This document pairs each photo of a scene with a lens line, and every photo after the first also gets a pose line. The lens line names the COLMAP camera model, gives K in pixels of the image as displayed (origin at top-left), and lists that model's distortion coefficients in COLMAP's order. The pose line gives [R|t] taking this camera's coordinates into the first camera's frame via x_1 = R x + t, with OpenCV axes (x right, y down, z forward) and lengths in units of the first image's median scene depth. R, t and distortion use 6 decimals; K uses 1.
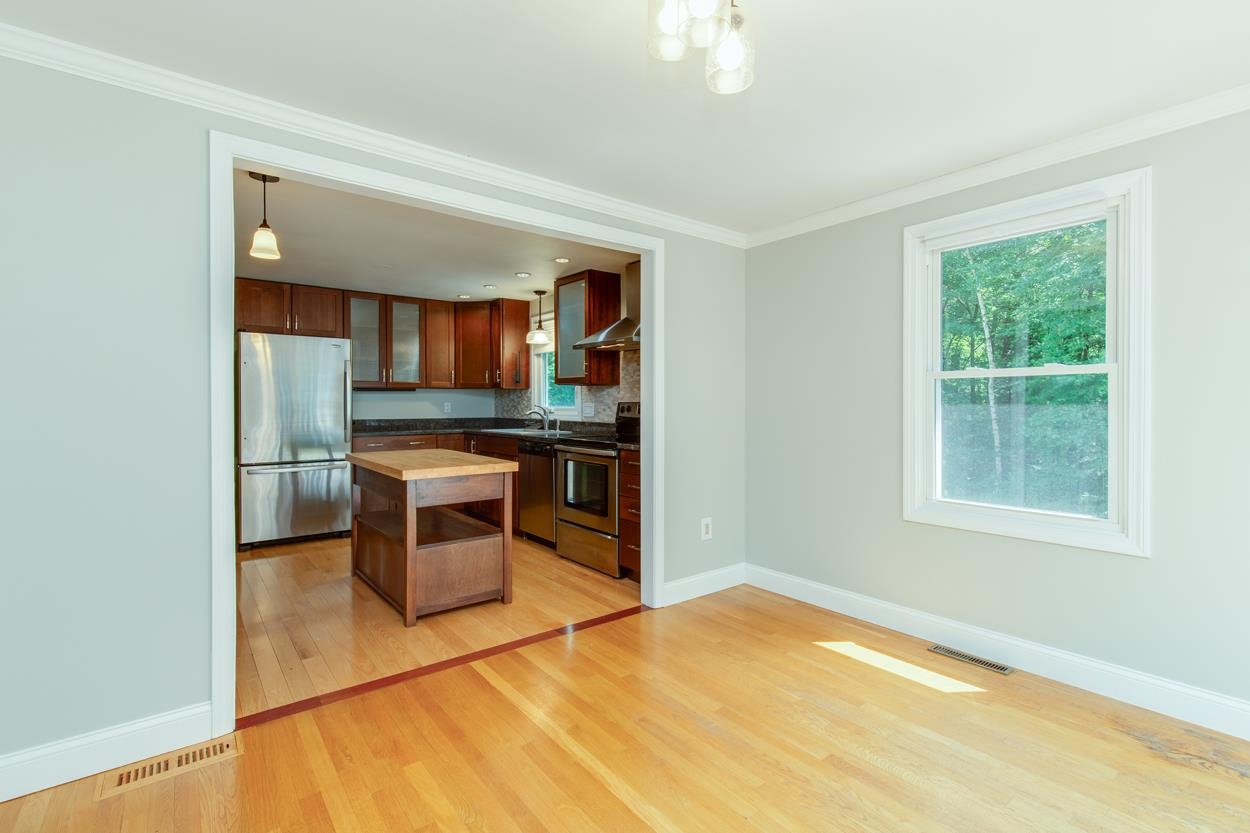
lens RADIAL K [[572.3, 0, 623.9], [0, 572.3, 411.1], [0, 0, 1]] dist [0.002381, -0.000506]
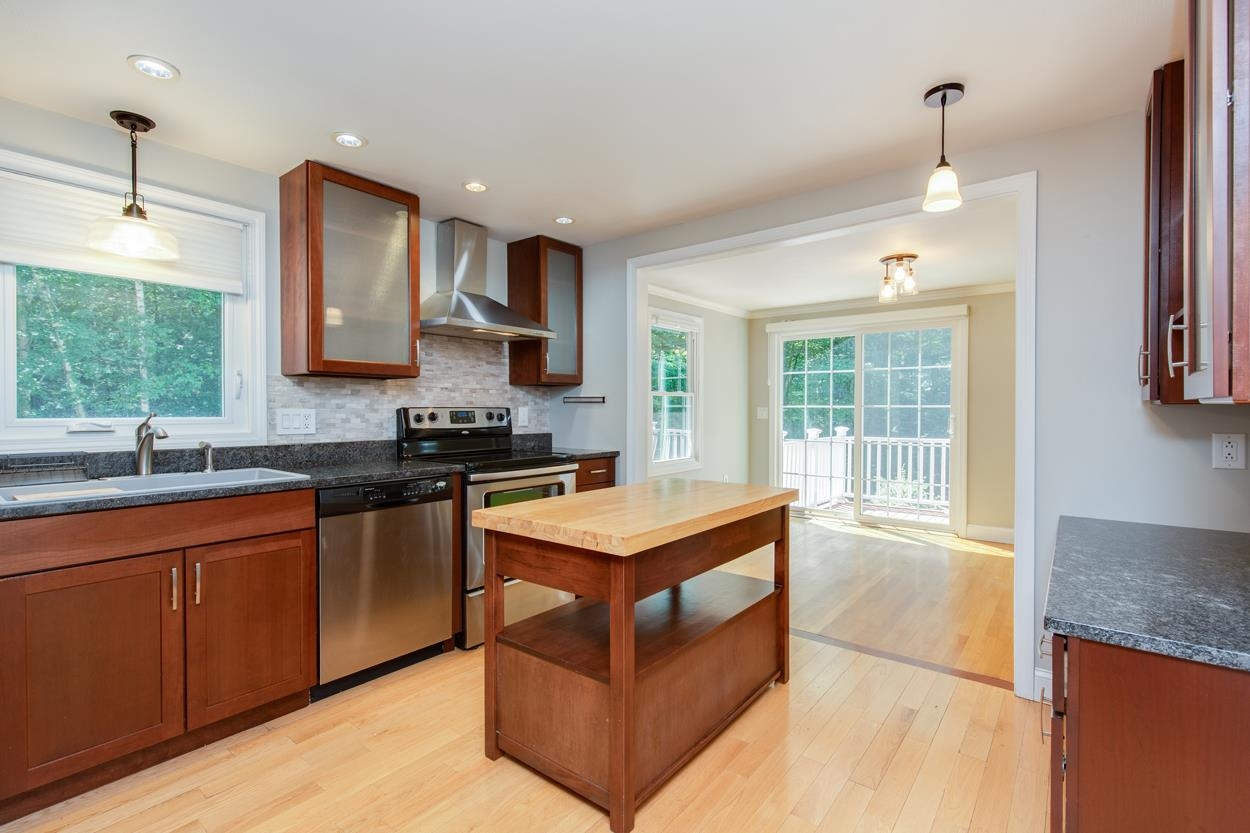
lens RADIAL K [[572.3, 0, 646.5], [0, 572.3, 415.8], [0, 0, 1]] dist [0.002381, -0.000506]
pose [[-0.261970, -0.013438, 0.964983, -0.991668], [0.012023, 0.999780, 0.017187, -0.019267], [-0.965001, 0.016104, -0.261750, 1.249065]]
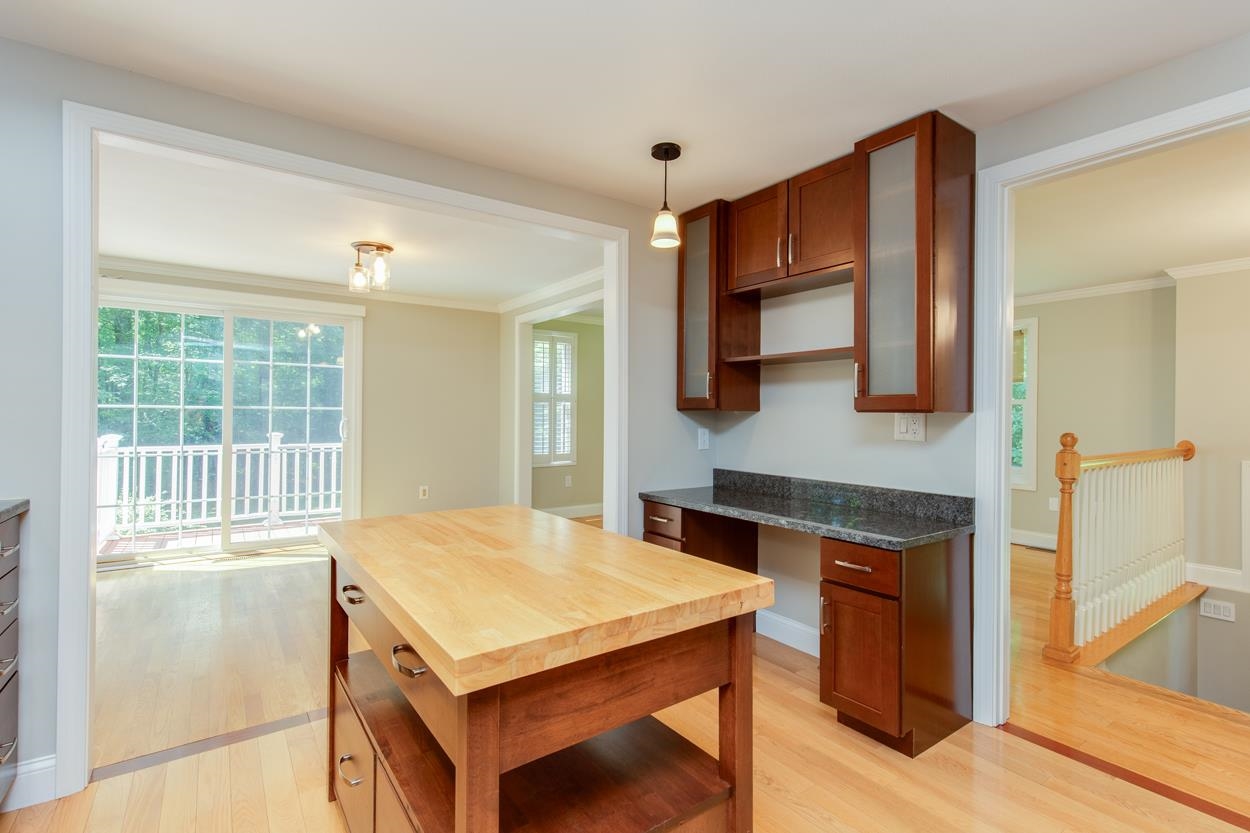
lens RADIAL K [[572.3, 0, 599.2], [0, 572.3, 411.2], [0, 0, 1]] dist [0.002381, -0.000506]
pose [[-0.998848, -0.008886, 0.047155, -0.471544], [-0.008554, 0.999937, 0.007232, -0.018303], [-0.047216, 0.006821, -0.998861, 1.492146]]
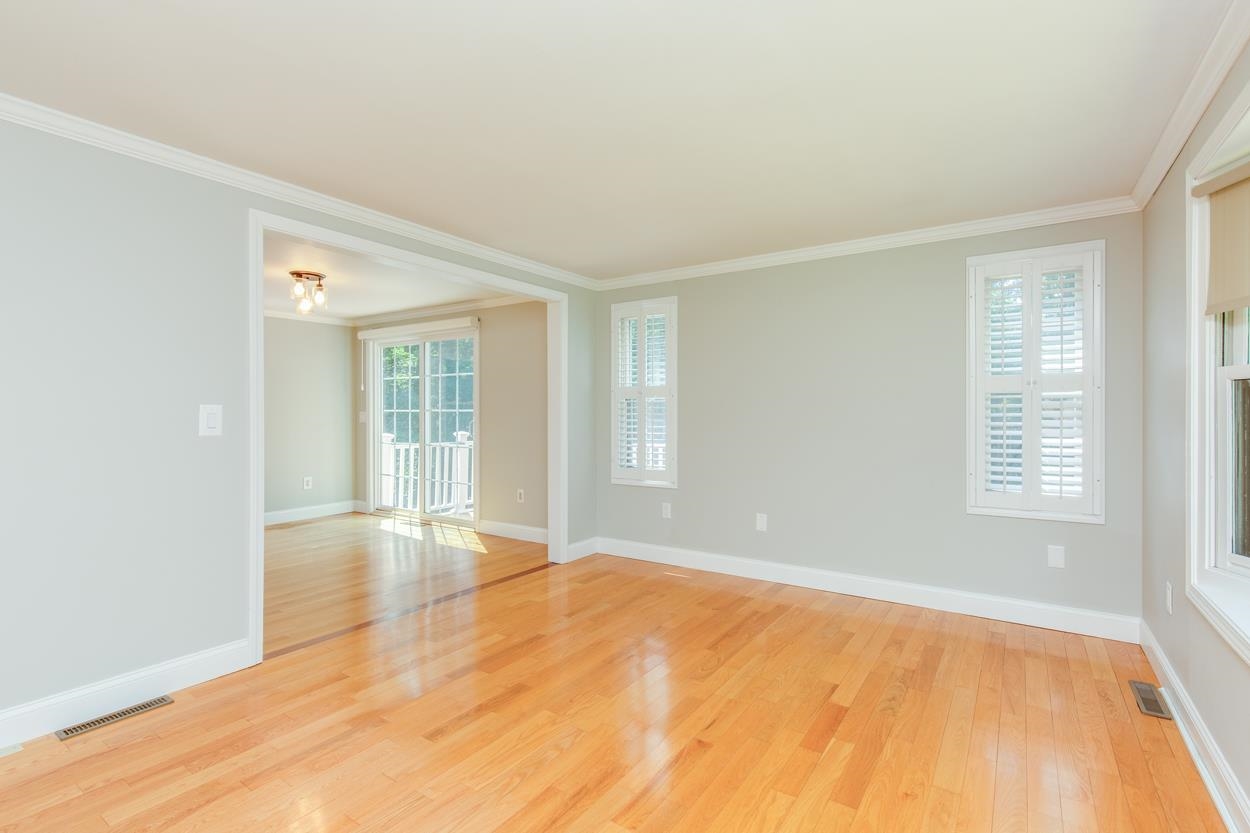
lens RADIAL K [[572.3, 0, 634.5], [0, 572.3, 418.9], [0, 0, 1]] dist [0.002381, -0.000506]
pose [[-0.326408, -0.010767, 0.945168, -1.449831], [0.006738, 0.999883, 0.013717, -0.003215], [-0.945205, 0.010846, -0.326297, 0.173495]]
